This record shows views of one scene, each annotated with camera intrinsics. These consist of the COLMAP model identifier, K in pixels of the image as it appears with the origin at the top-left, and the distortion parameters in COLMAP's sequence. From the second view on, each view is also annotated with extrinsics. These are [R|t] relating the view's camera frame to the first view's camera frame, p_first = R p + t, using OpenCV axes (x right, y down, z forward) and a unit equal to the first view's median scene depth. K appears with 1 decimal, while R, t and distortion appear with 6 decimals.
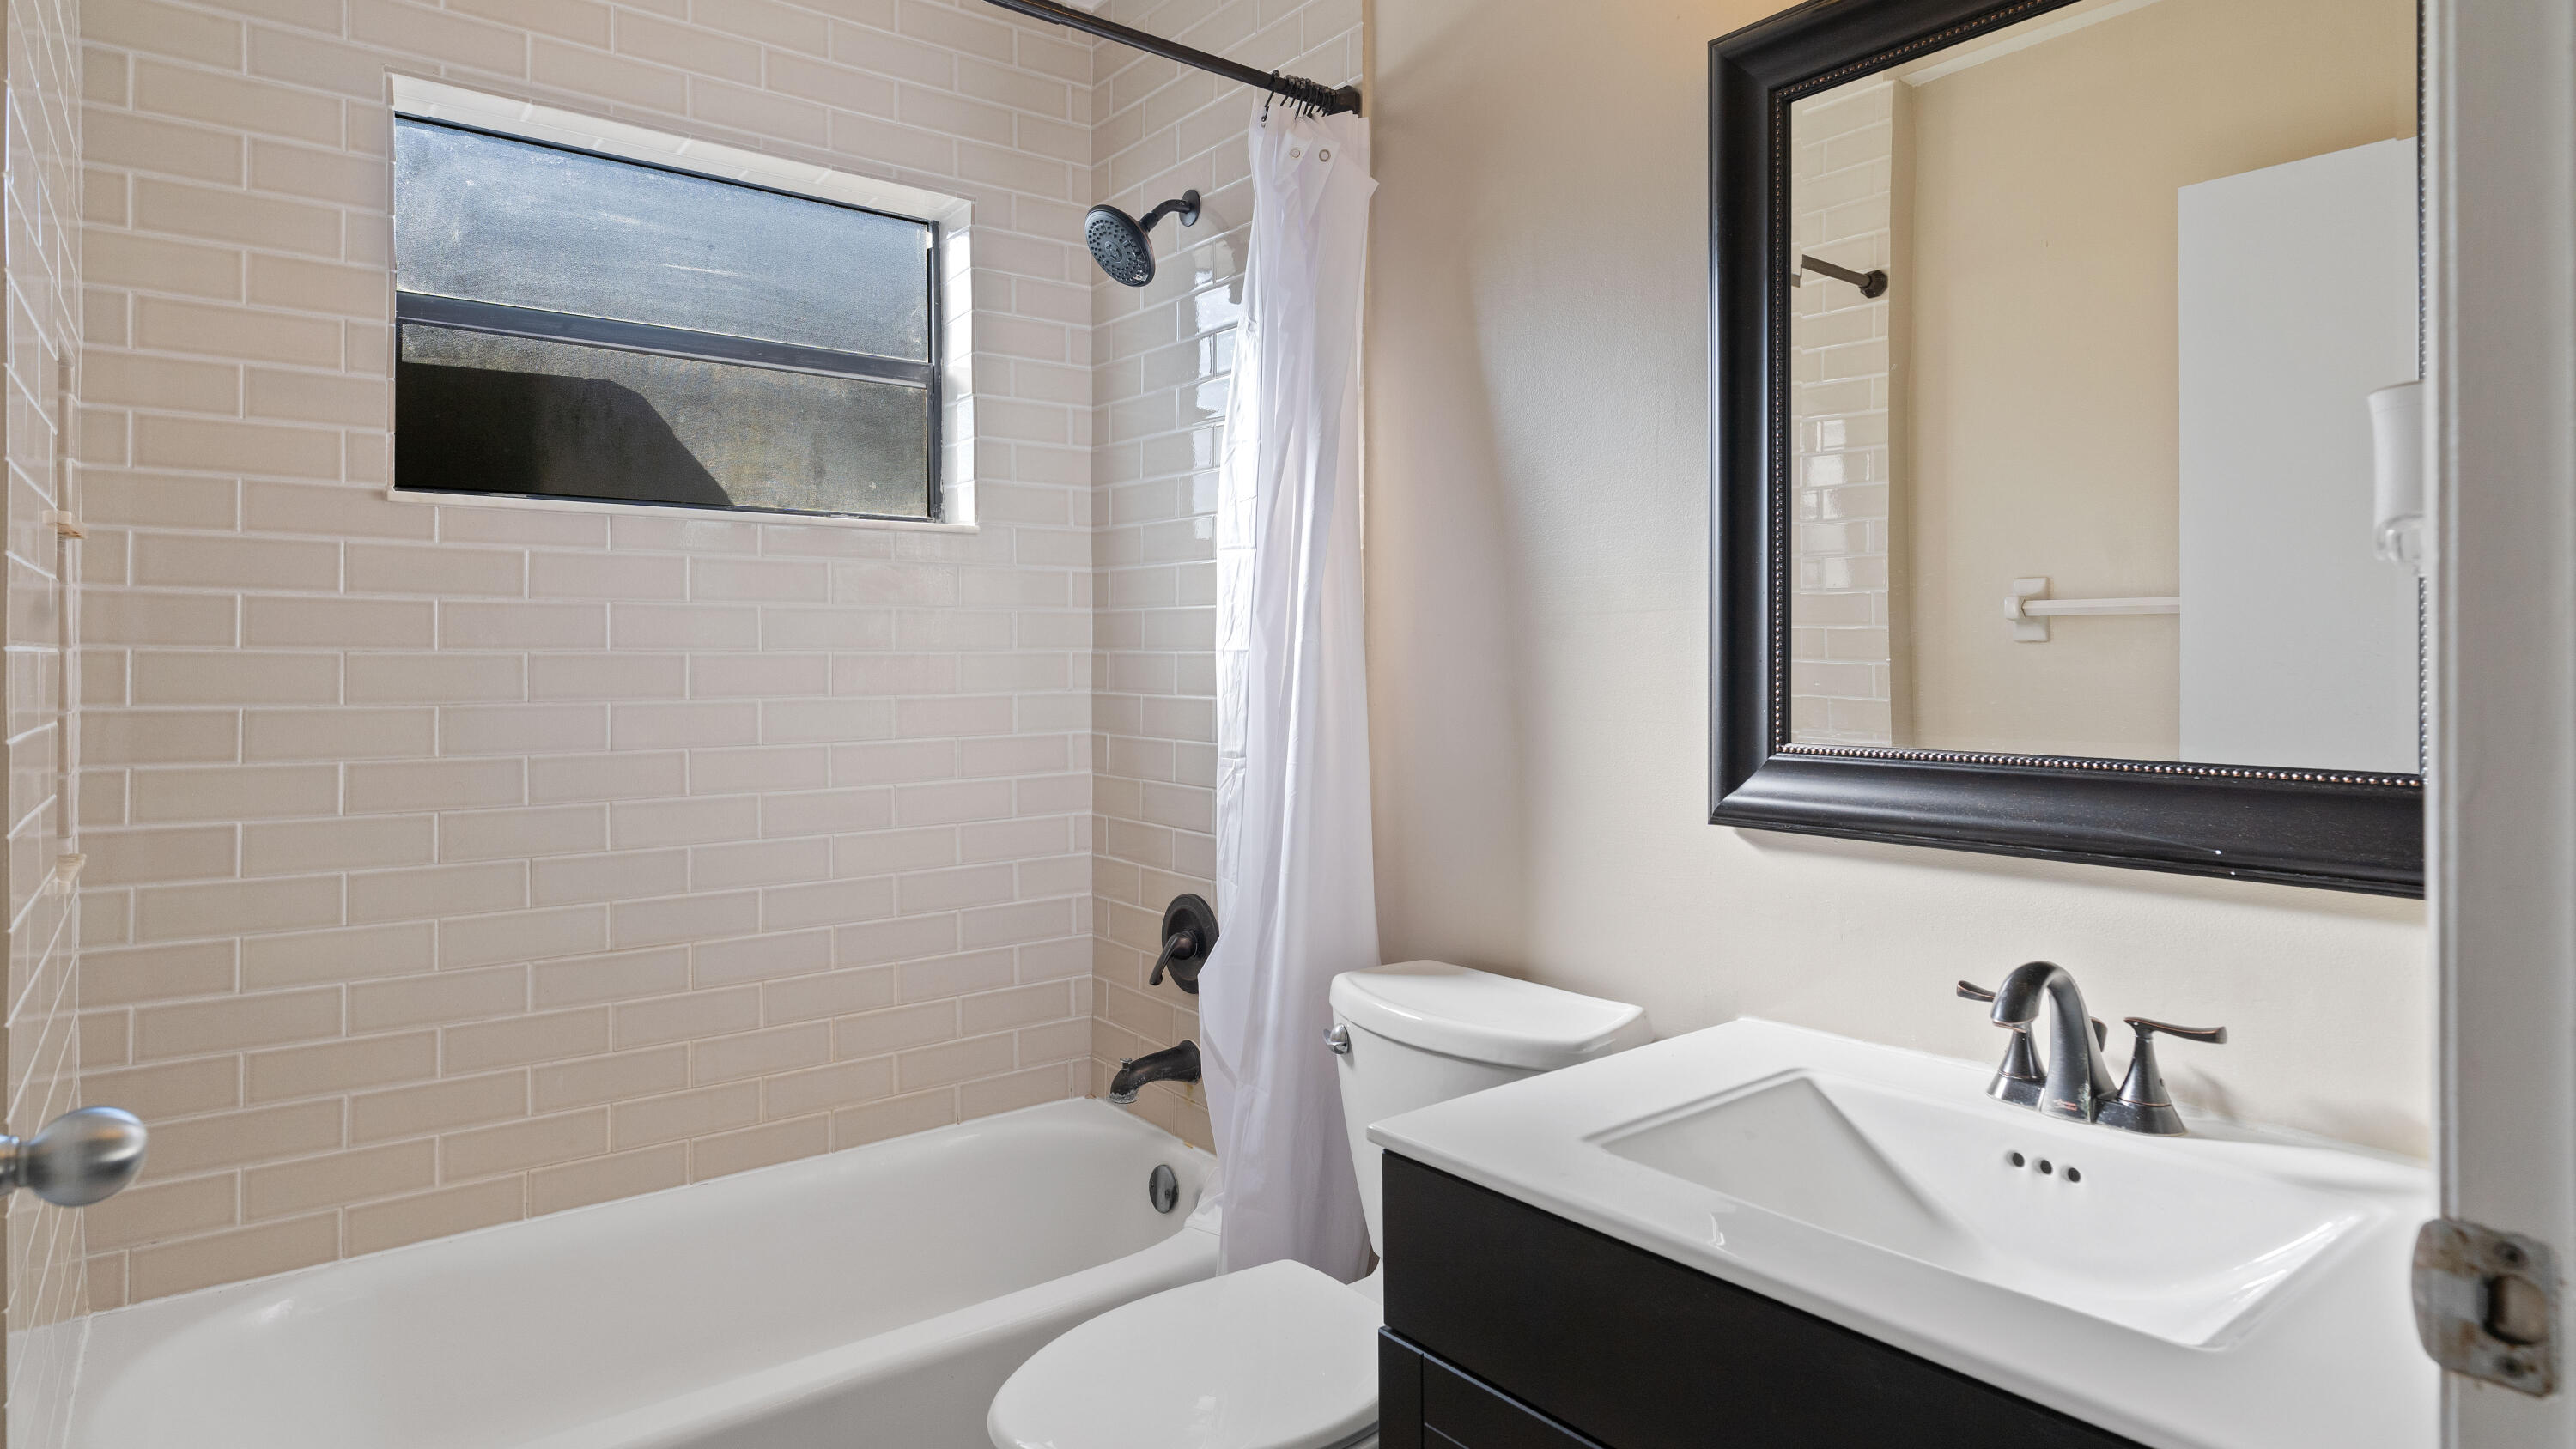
lens RADIAL K [[1404.0, 0, 1288.0], [0, 1404.0, 724.5], [0, 0, 1]] dist [-0.000767, 0.012716]
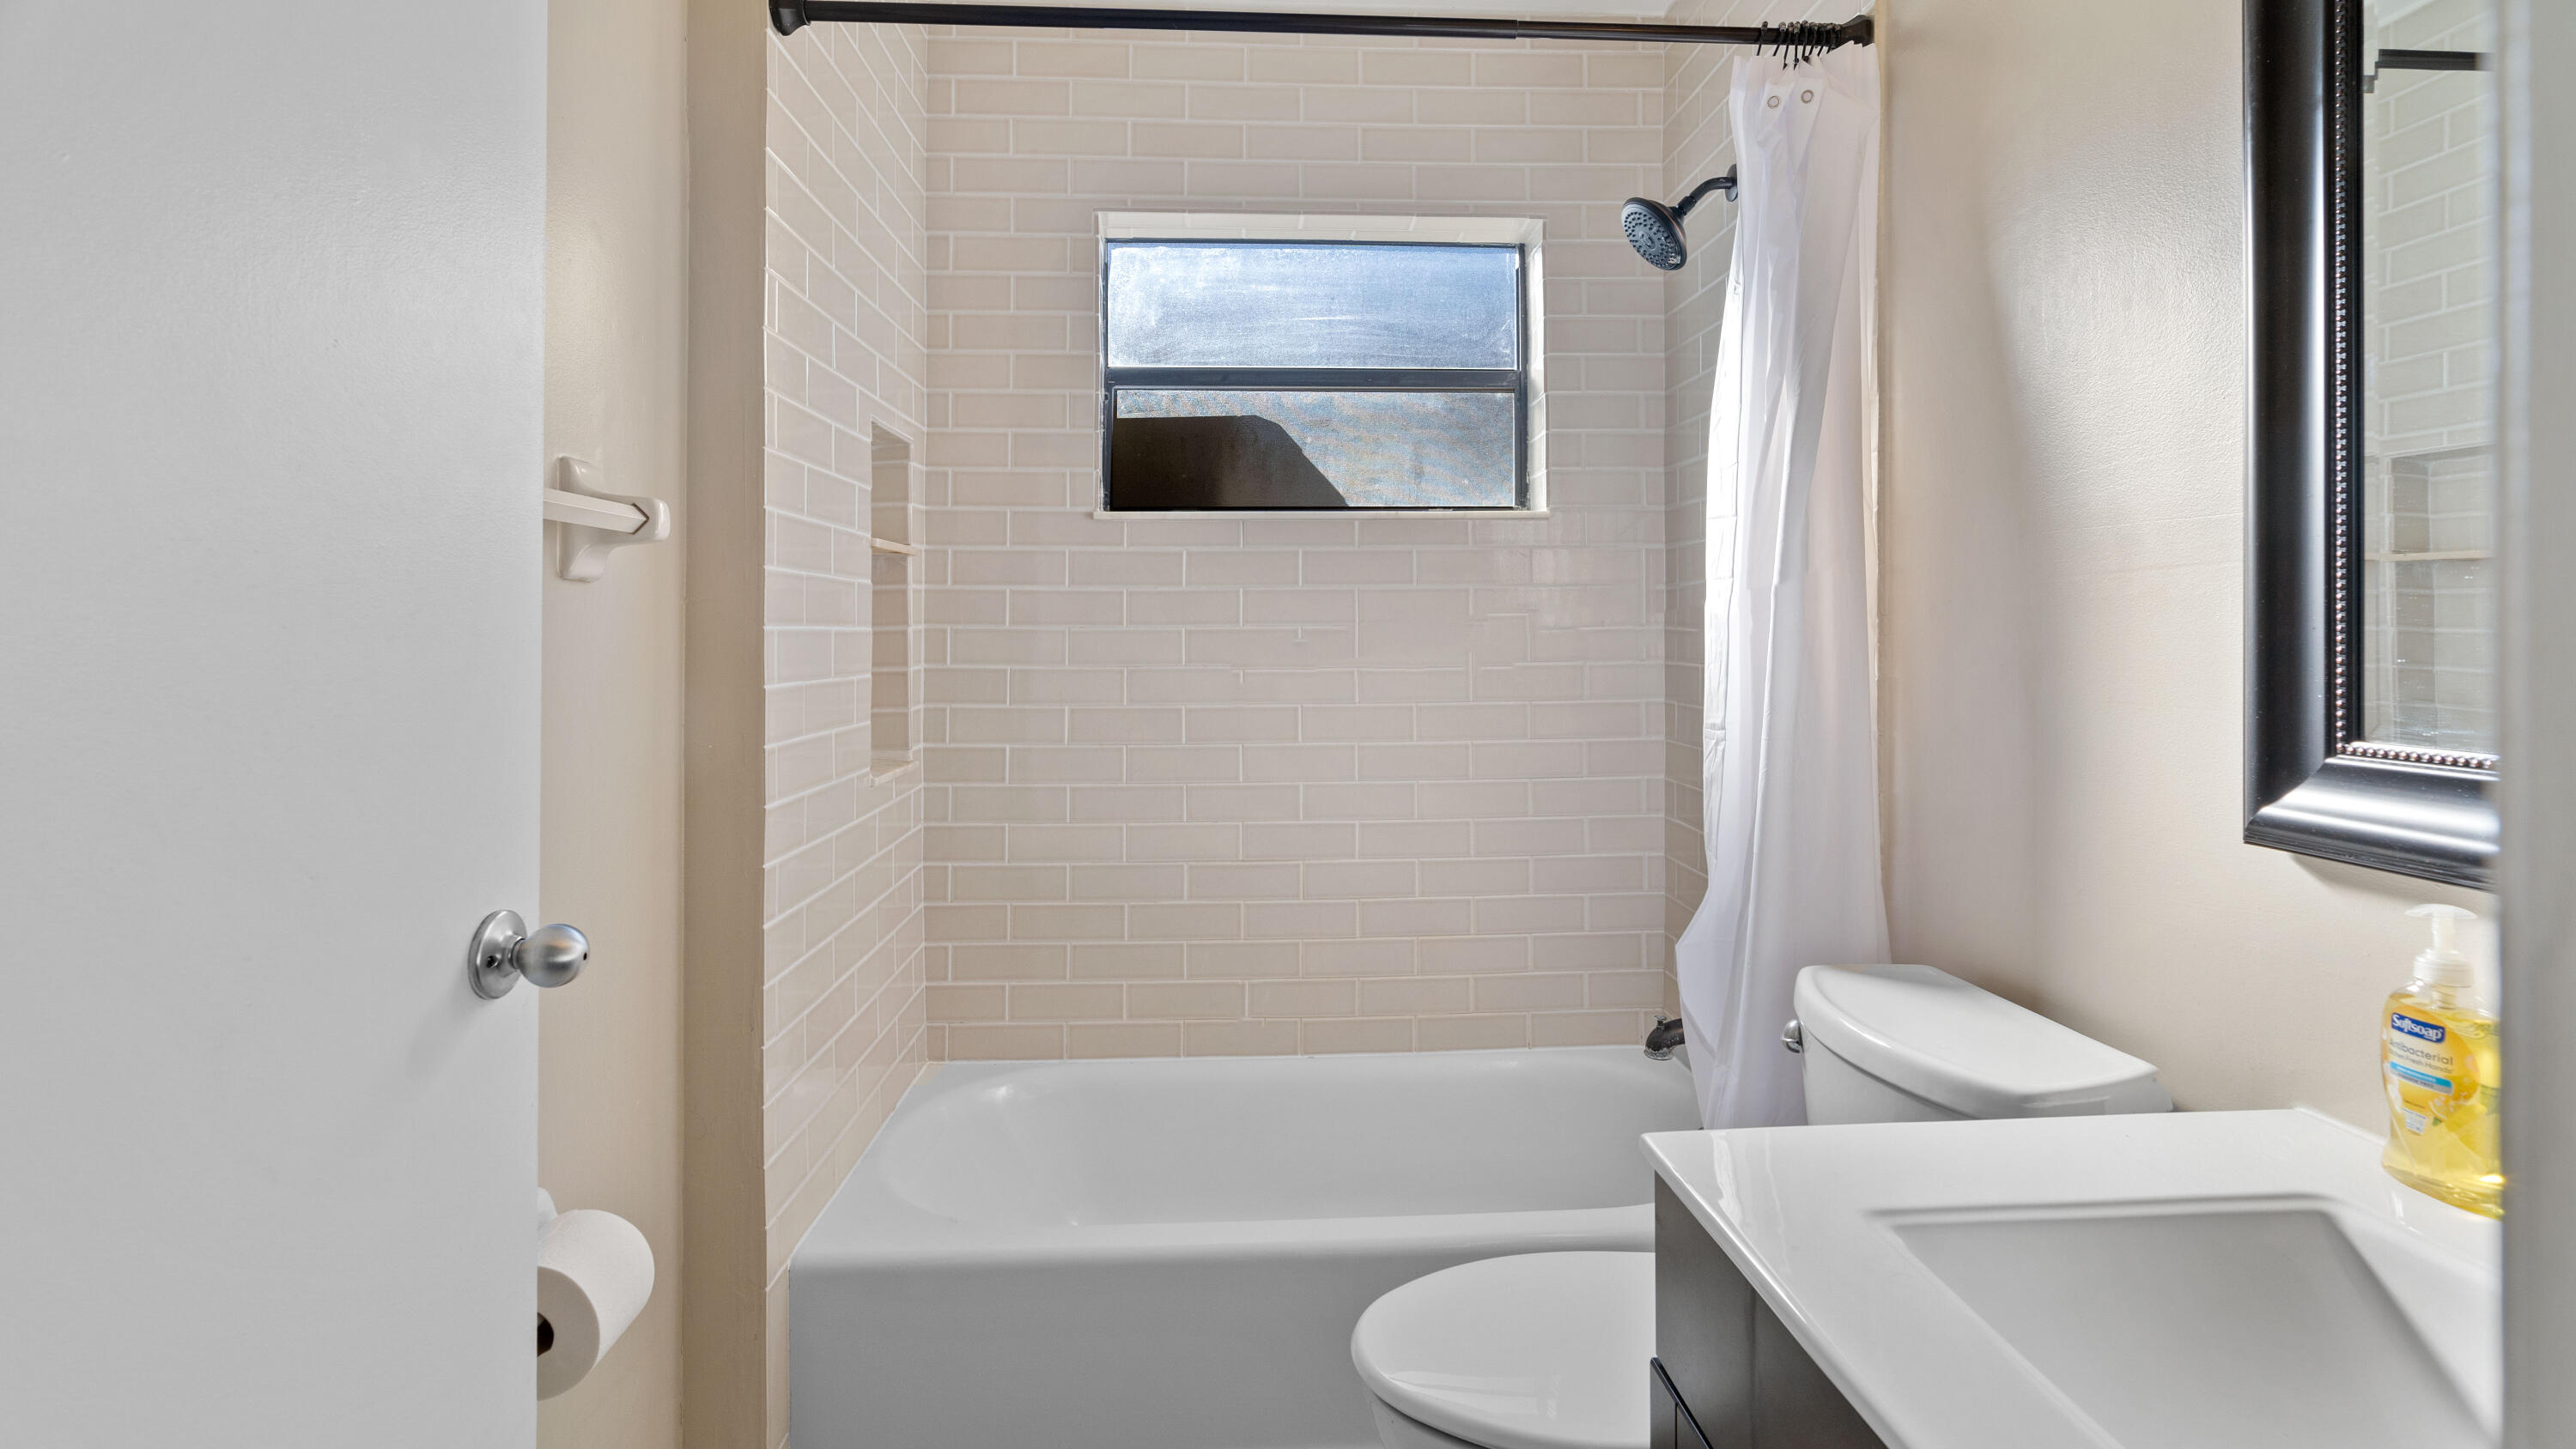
lens RADIAL K [[1204.4, 0, 1295.1], [0, 1204.4, 674.0], [0, 0, 1]] dist [-0.002165, 0.001022]
pose [[0.821763, 0.015650, -0.569614, 0.187597], [-0.022693, 0.999729, -0.005271, -0.004089], [0.569377, 0.017258, 0.821895, 0.129274]]
